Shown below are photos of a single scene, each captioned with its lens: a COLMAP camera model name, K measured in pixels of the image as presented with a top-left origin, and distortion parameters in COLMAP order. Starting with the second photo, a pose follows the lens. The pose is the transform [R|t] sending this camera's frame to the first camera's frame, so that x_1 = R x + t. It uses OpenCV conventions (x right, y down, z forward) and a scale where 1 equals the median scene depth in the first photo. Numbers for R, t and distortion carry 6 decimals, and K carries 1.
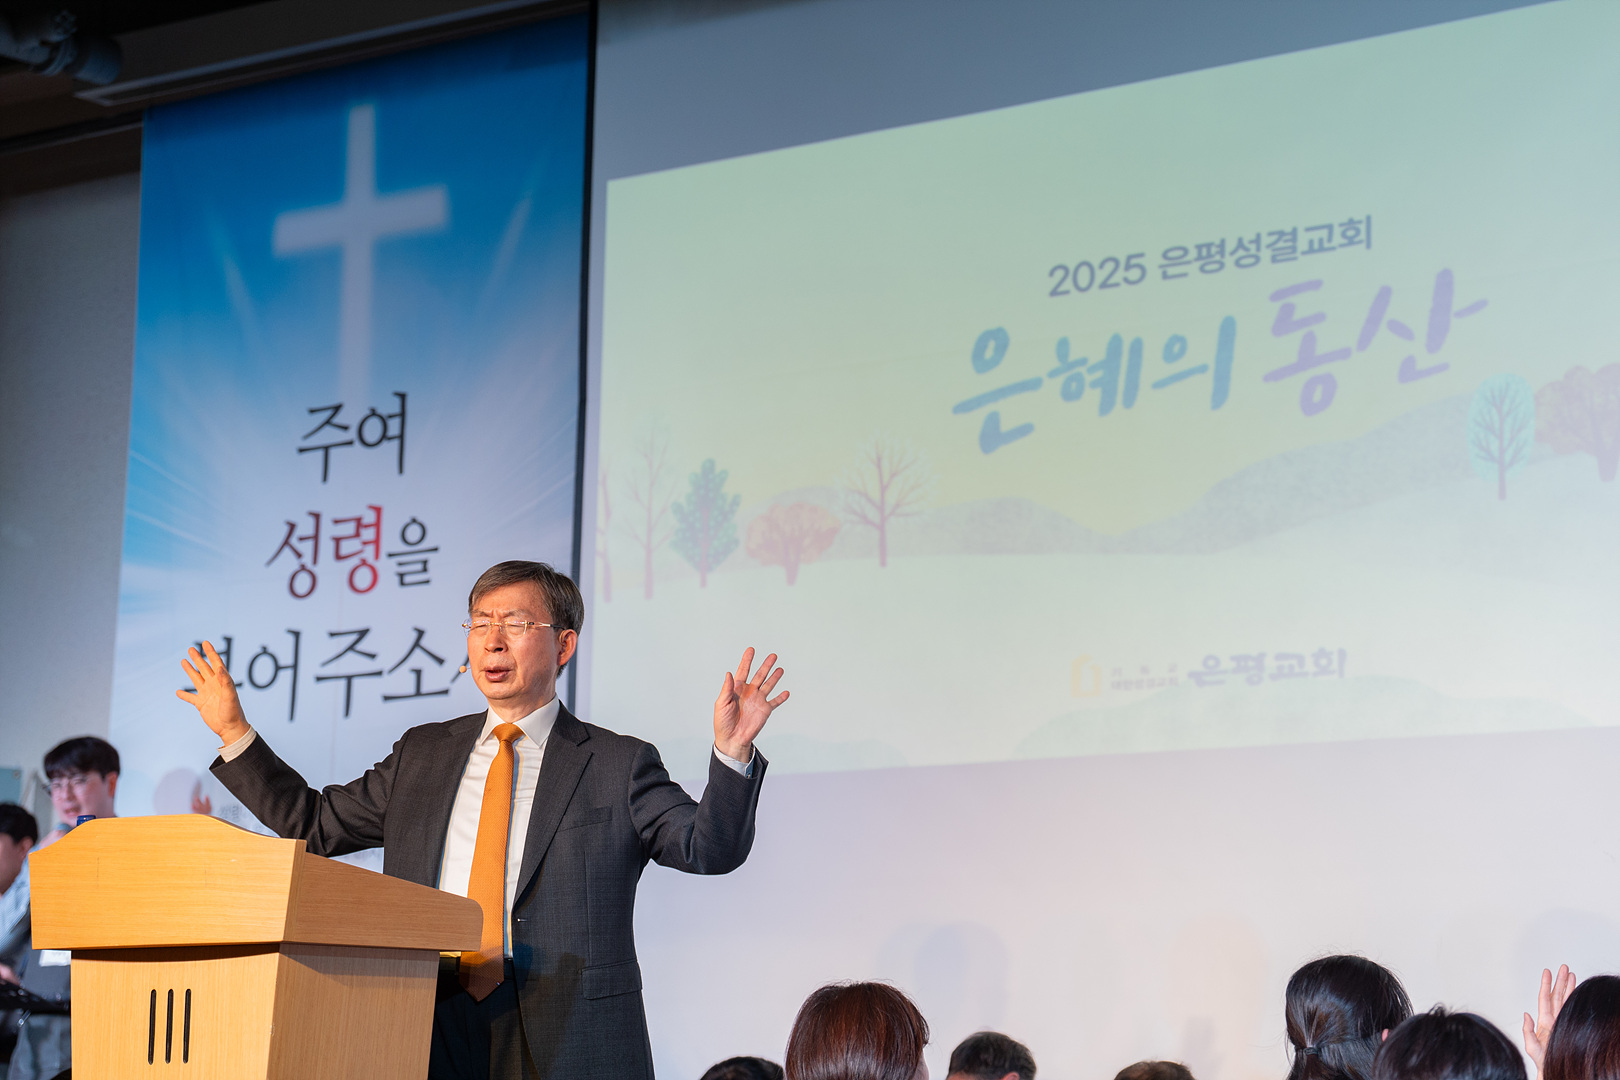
lens RADIAL K [[3957.5, 0, 816.8], [0, 3957.5, 544.1], [0, 0, 1]] dist [0.244600, 0.000000]
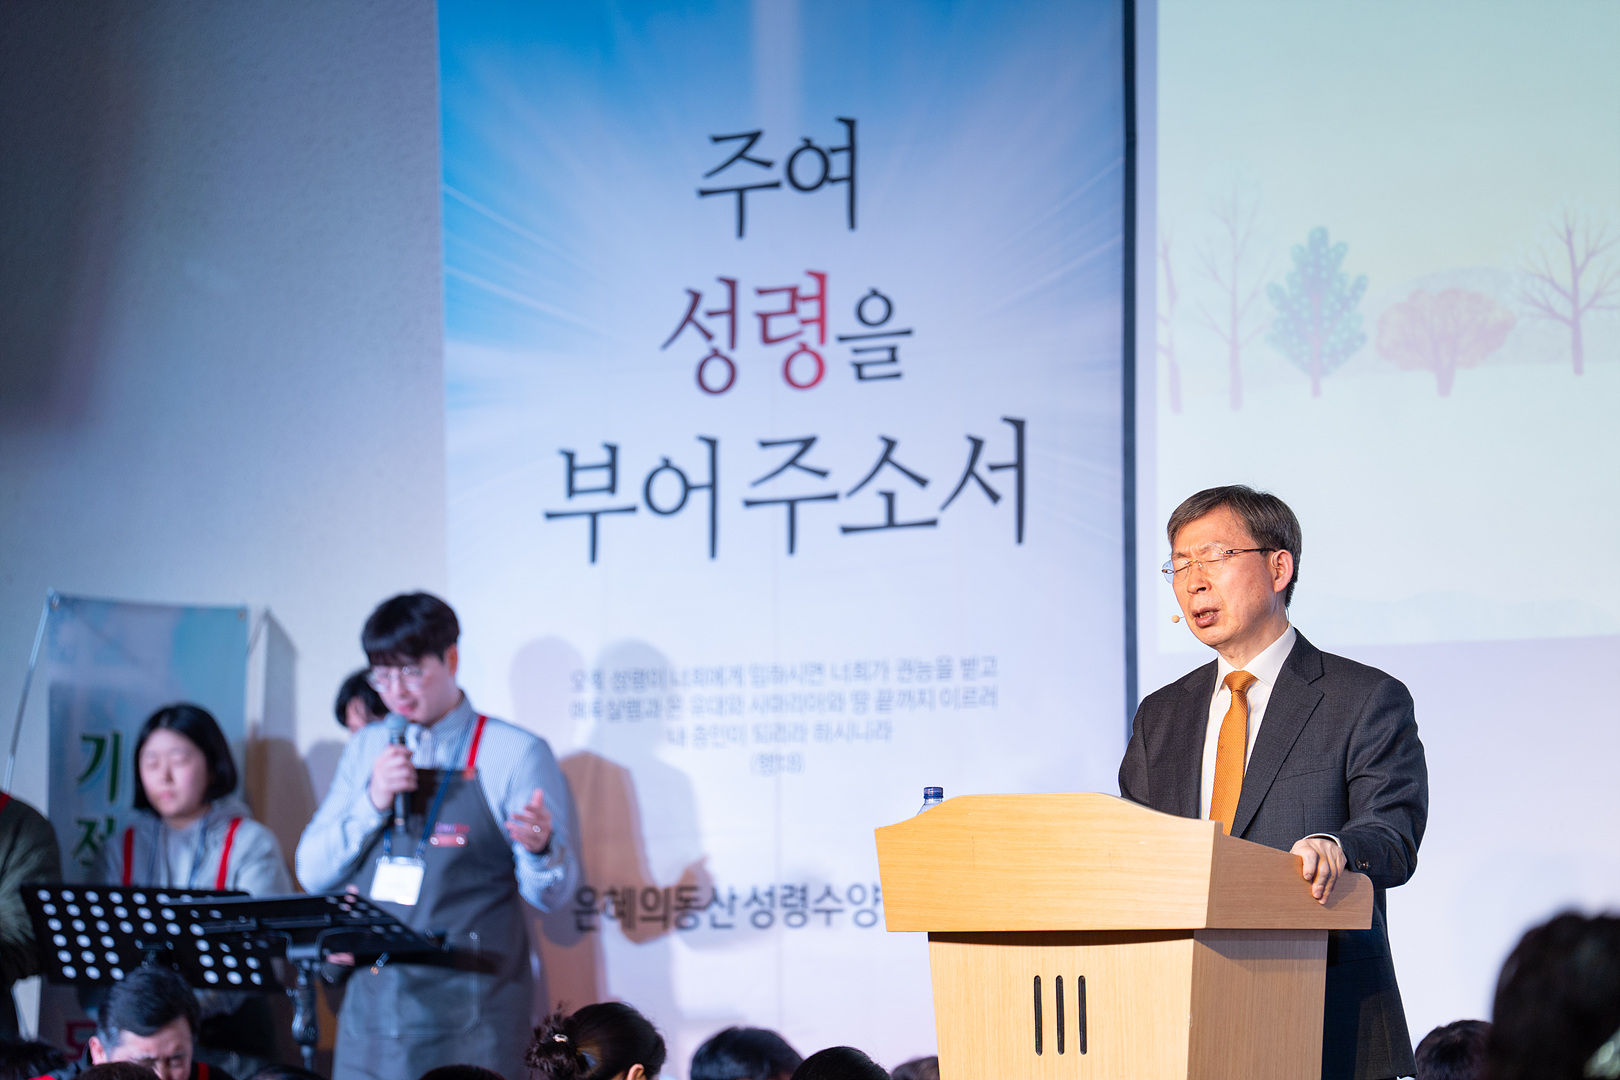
lens RADIAL K [[8304.4, 0, 804.3], [0, 8304.4, 524.6], [0, 0, 1]] dist [2.453743, 0.000000]
pose [[0.998948, -0.022934, 0.039716, -0.199389], [0.019328, 0.995853, 0.088905, -0.114573], [-0.041590, -0.088044, 0.995248, -0.638469]]
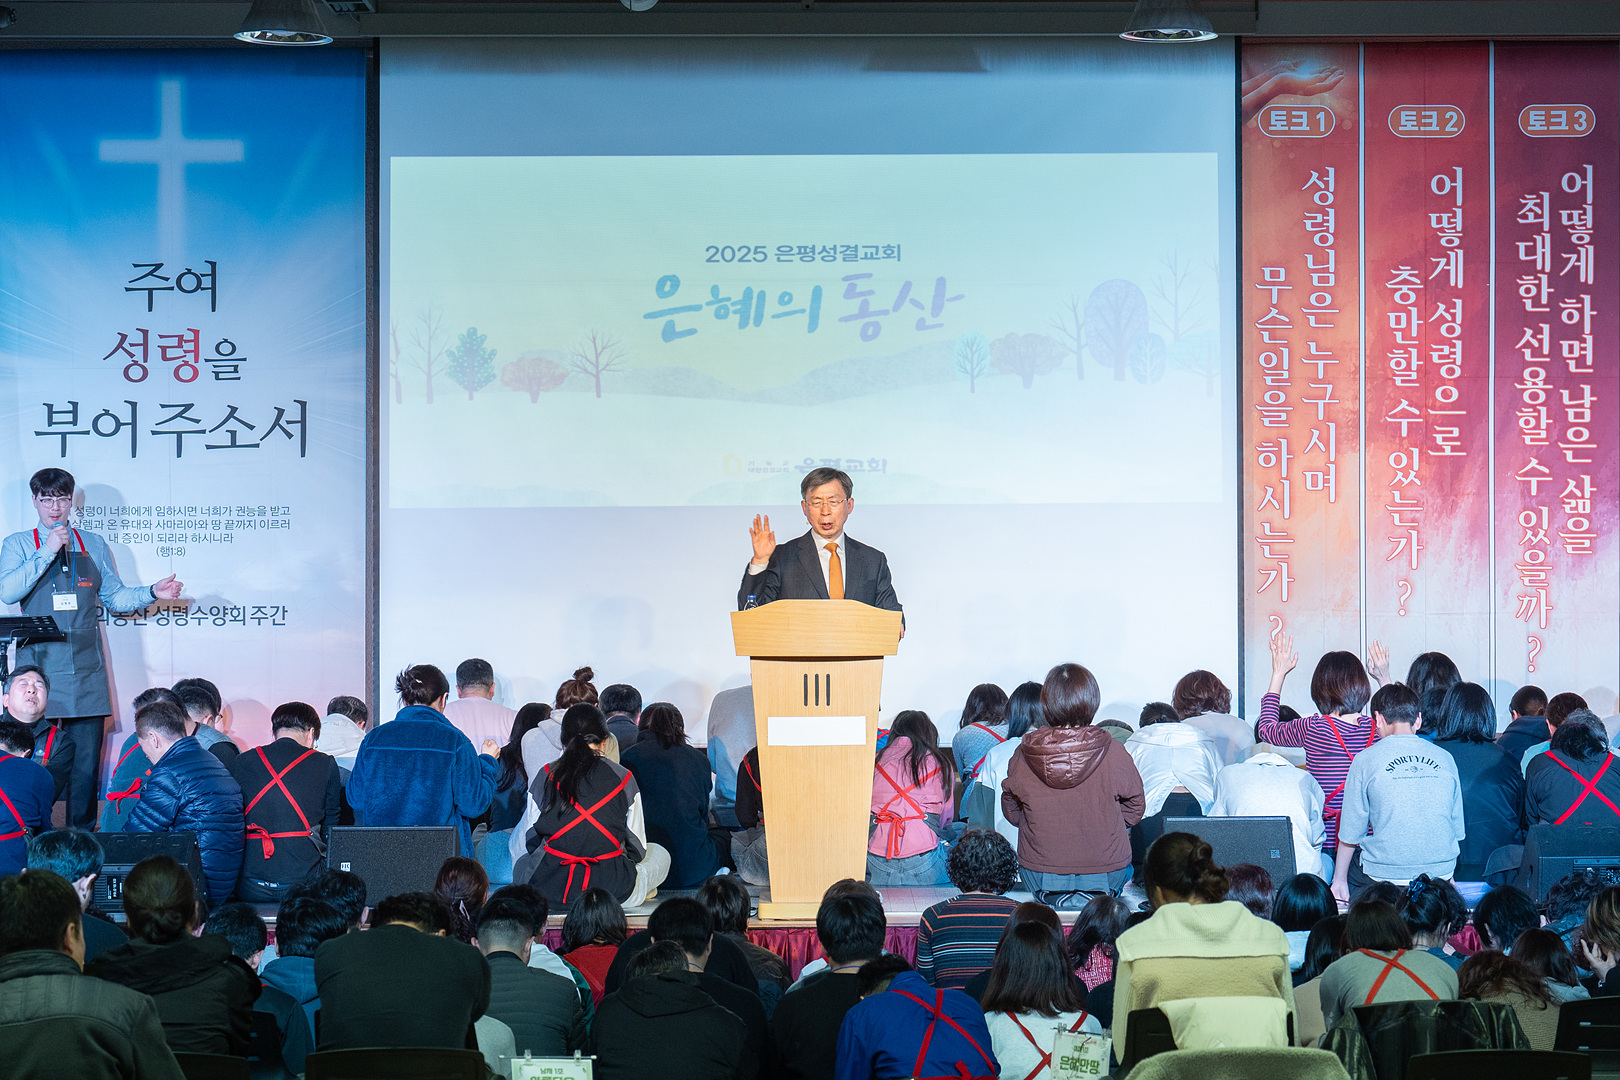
lens RADIAL K [[3209.7, 0, 810.2], [0, 3209.7, 545.7], [0, 0, 1]] dist [-0.005844, 0.000000]
pose [[0.776849, -0.015207, 0.629503, -0.849668], [-0.076975, 0.989917, 0.118906, -0.111549], [-0.624965, -0.140828, 0.767846, -0.224808]]
